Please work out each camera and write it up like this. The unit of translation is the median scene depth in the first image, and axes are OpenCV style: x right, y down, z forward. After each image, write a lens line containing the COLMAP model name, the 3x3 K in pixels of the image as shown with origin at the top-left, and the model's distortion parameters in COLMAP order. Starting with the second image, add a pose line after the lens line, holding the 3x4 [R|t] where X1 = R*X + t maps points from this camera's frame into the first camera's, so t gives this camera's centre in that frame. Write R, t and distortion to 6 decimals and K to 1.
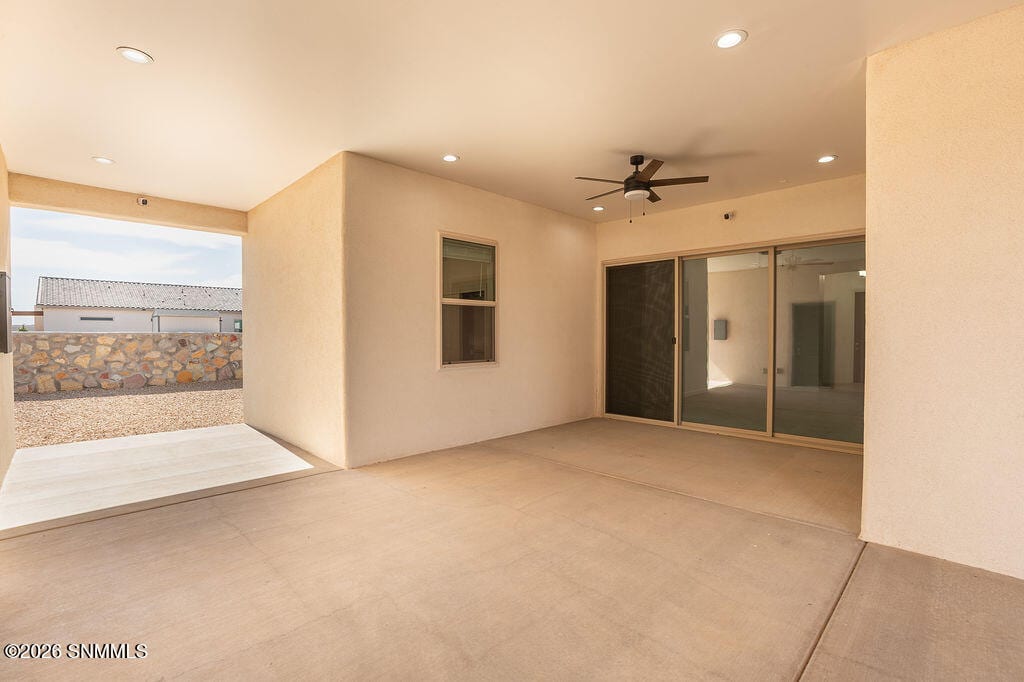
lens RADIAL K [[476.6, 0, 509.1], [0, 476.6, 346.0], [0, 0, 1]] dist [-0.052978, 0.024164]
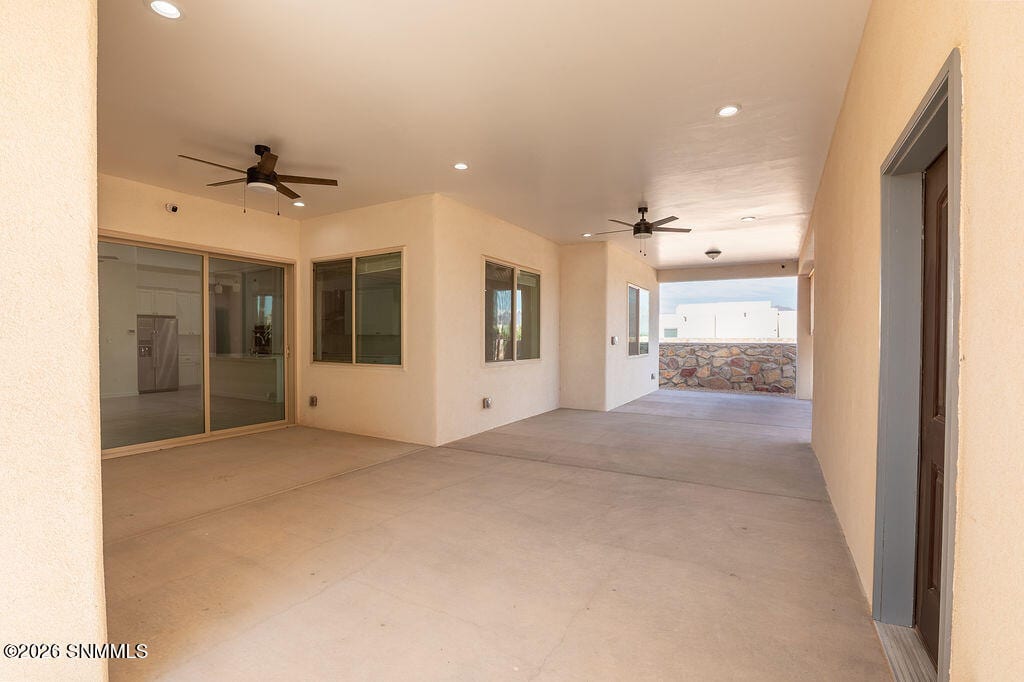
lens RADIAL K [[476.6, 0, 509.1], [0, 476.6, 346.0], [0, 0, 1]] dist [-0.052978, 0.024164]
pose [[-0.279133, -0.015893, 0.960121, -0.795444], [0.016593, 0.999634, 0.021371, -0.021713], [-0.960109, 0.021896, -0.278767, 0.837338]]
